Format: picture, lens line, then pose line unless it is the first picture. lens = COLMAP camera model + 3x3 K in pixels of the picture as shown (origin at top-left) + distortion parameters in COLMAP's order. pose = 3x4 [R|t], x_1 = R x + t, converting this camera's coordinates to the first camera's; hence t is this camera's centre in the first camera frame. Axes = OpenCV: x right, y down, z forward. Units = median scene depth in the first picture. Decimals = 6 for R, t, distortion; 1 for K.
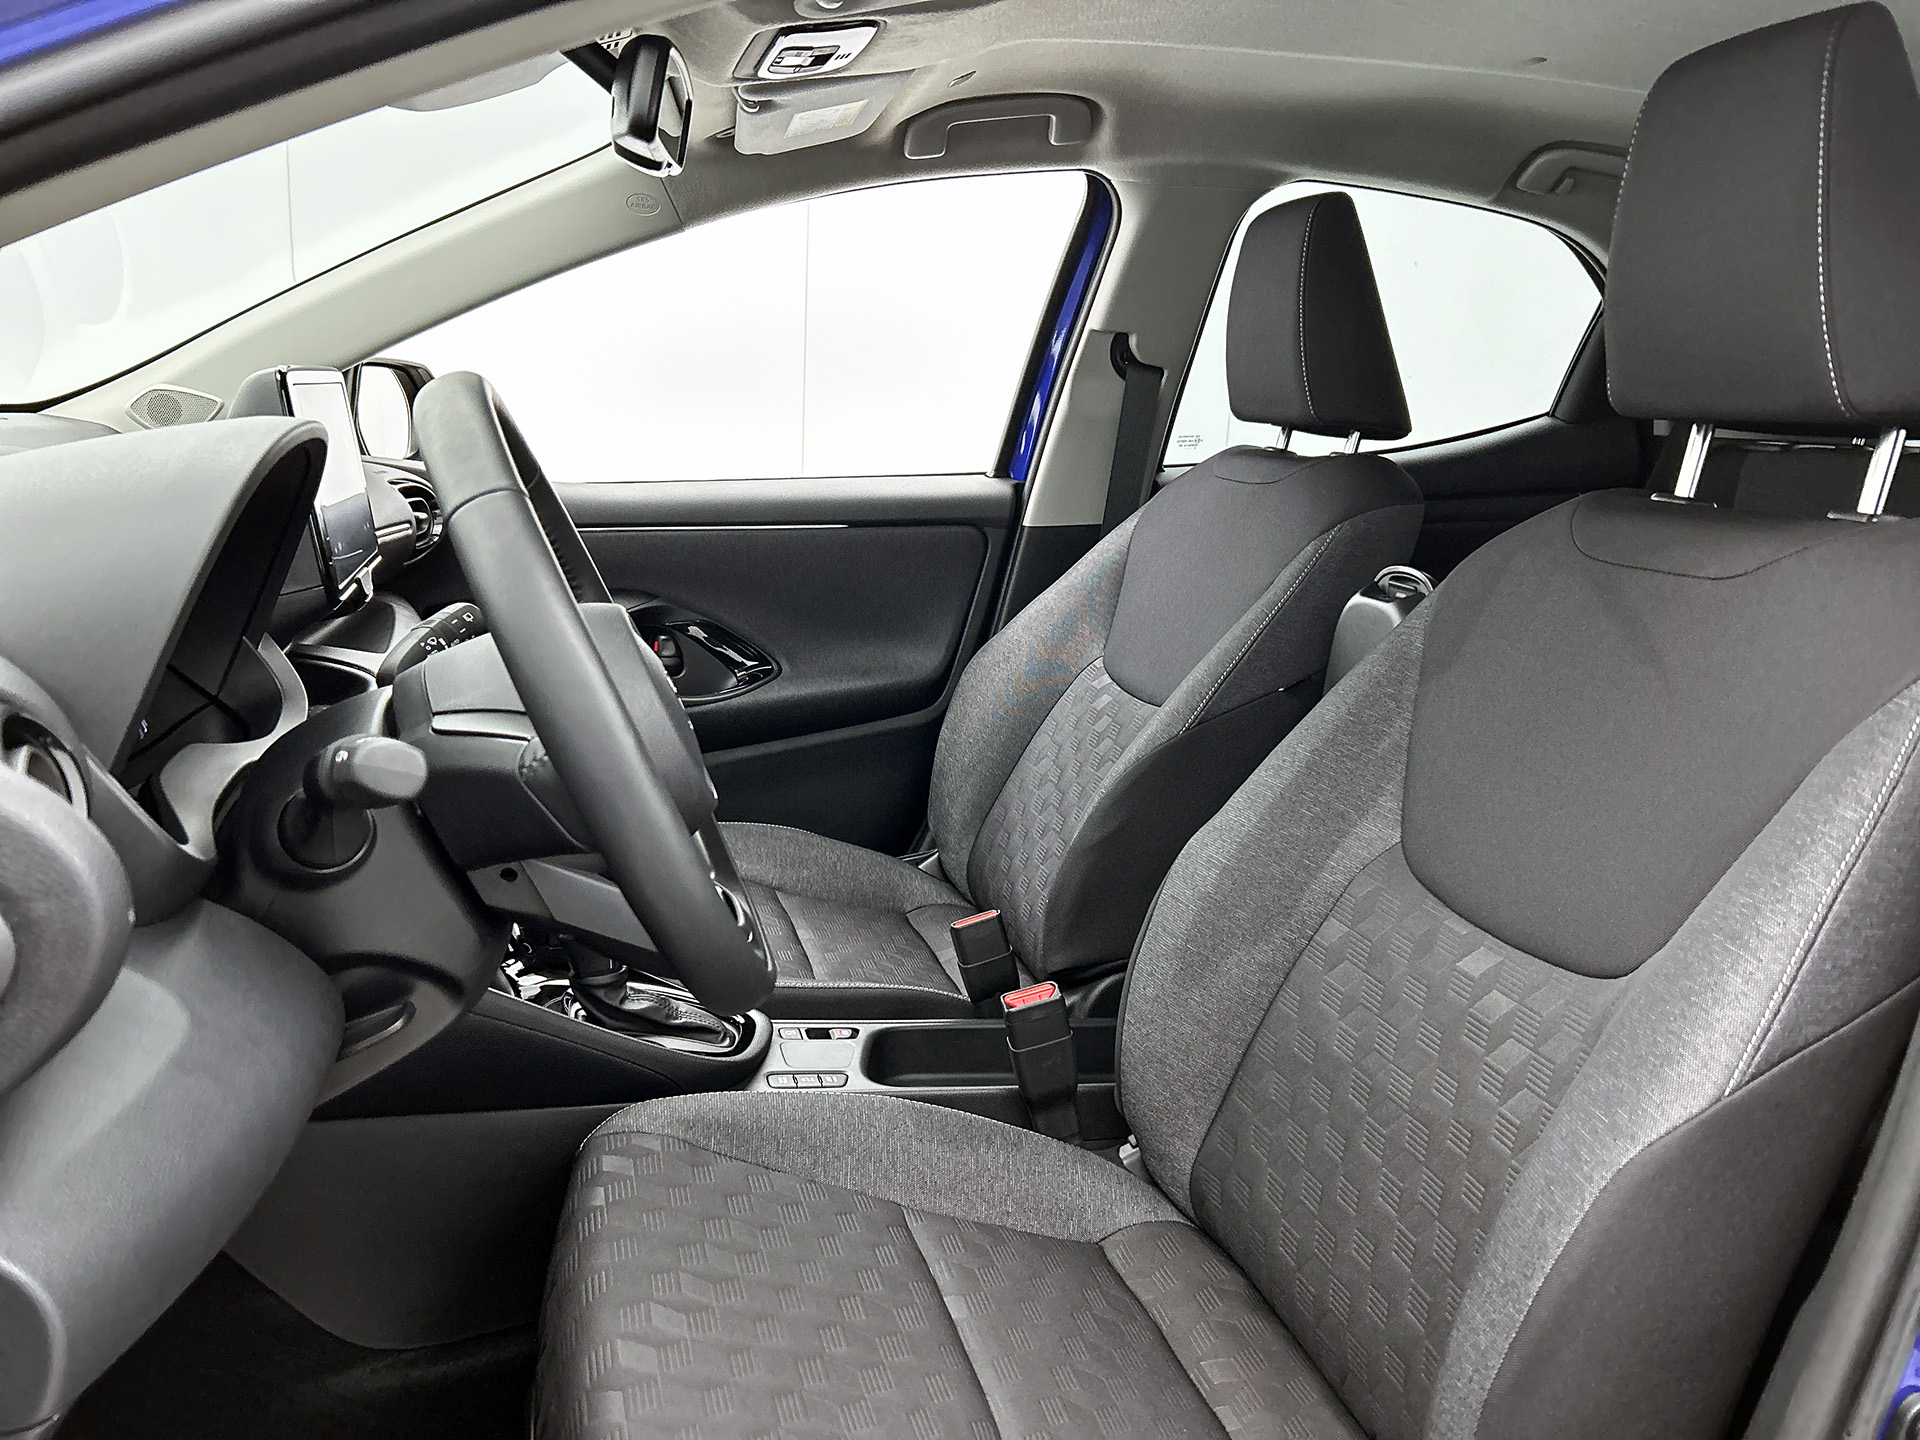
lens RADIAL K [[1478.1, 0, 966.4], [0, 1478.1, 693.5], [0, 0, 1]] dist [0.045080, -0.054445]
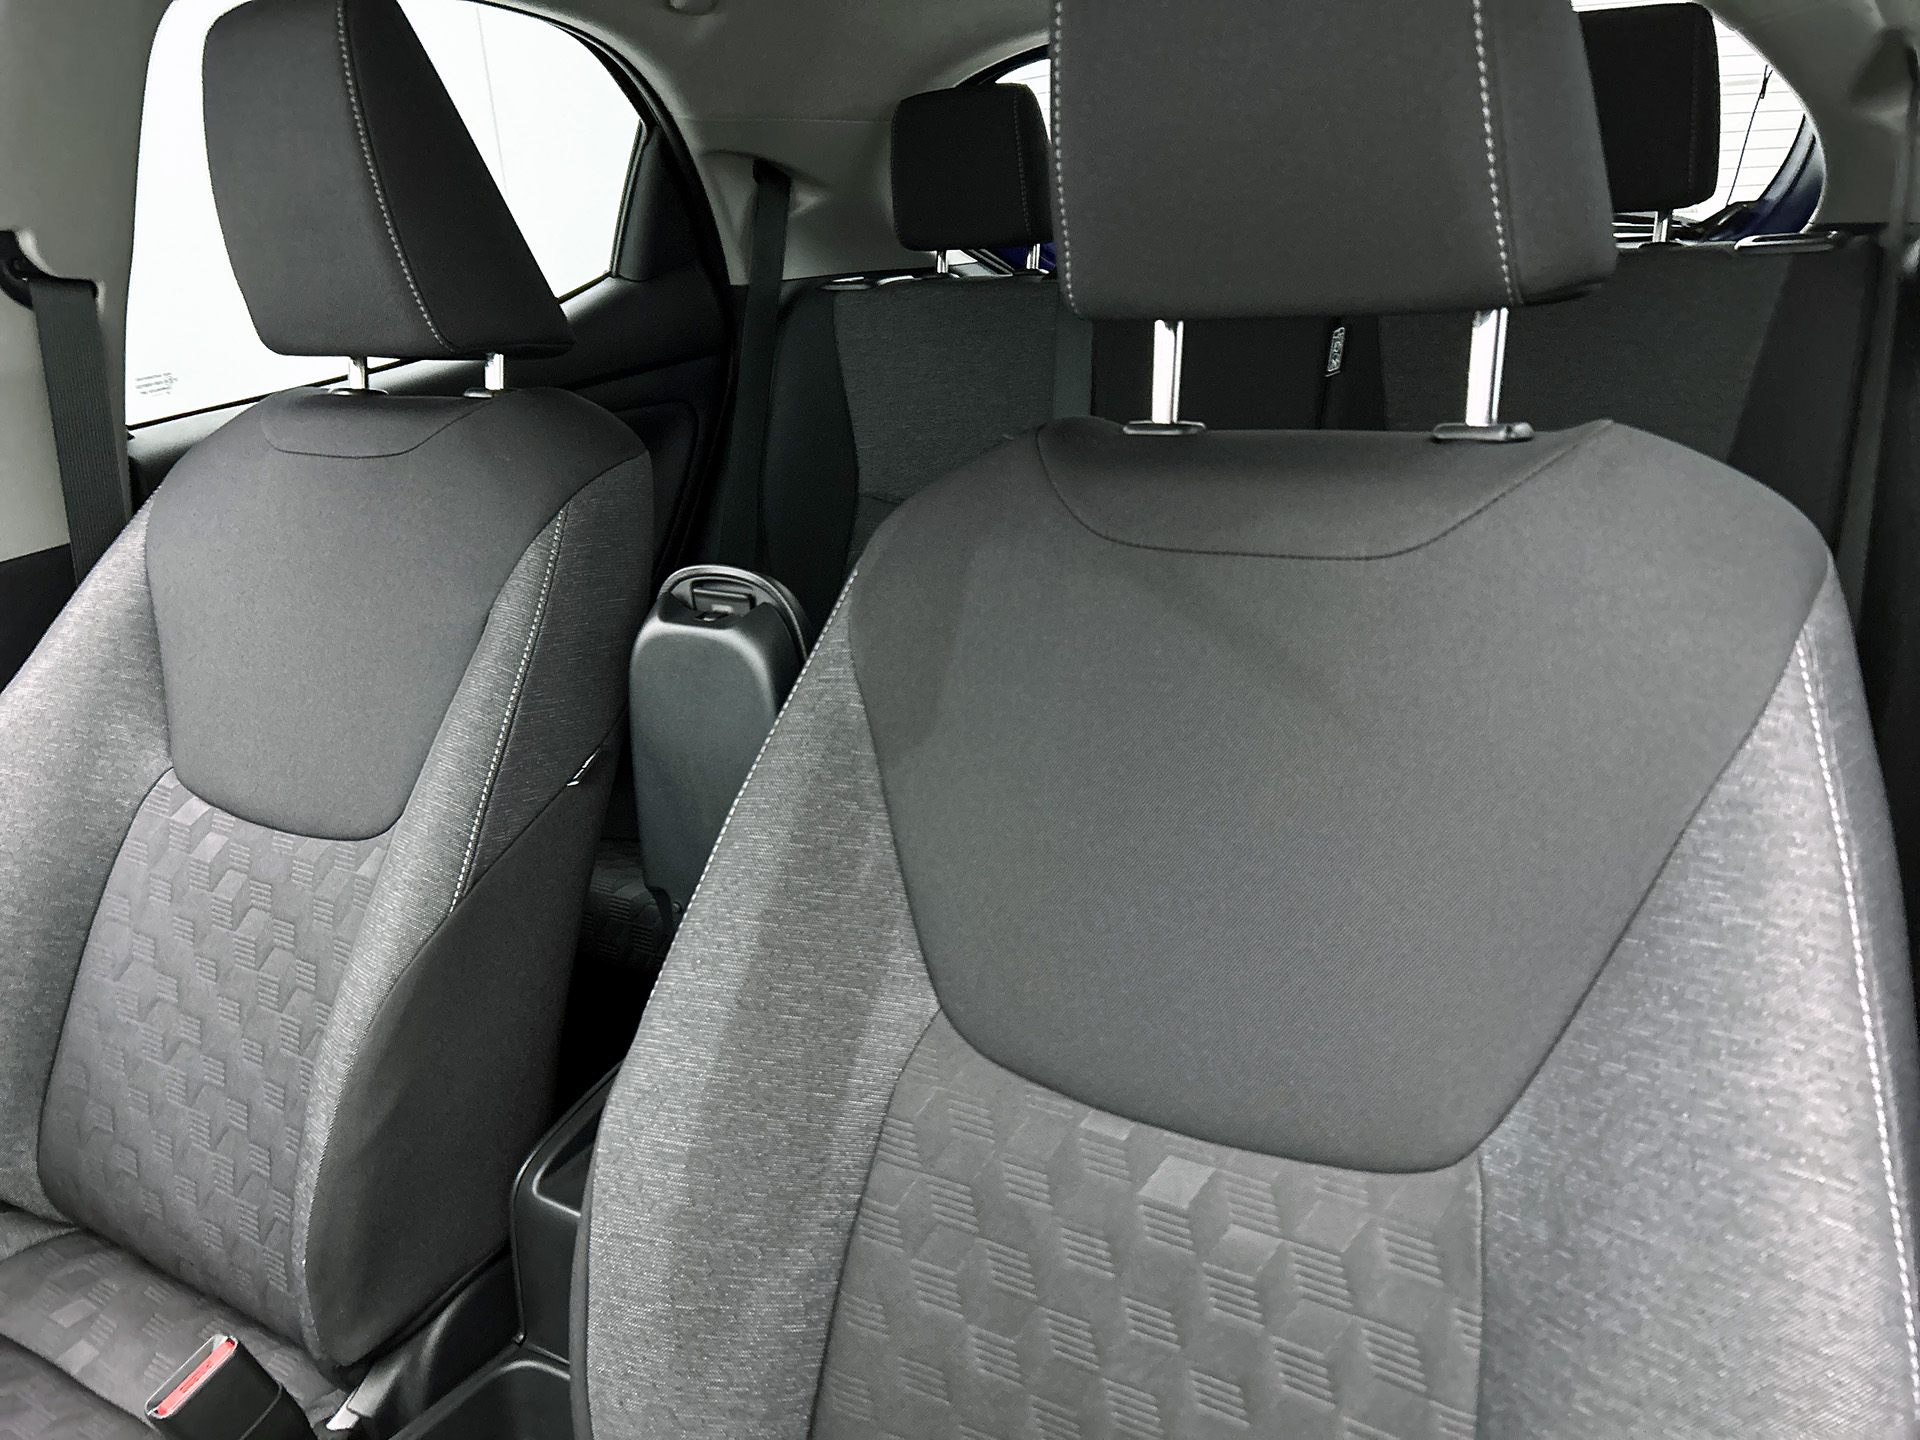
lens RADIAL K [[1478.1, 0, 966.4], [0, 1478.1, 693.5], [0, 0, 1]] dist [0.045080, -0.054445]
pose [[0.730279, -0.298540, 0.614464, -0.058674], [0.226576, 0.954393, 0.194415, -0.153381], [-0.644481, -0.002754, 0.764615, 0.472045]]
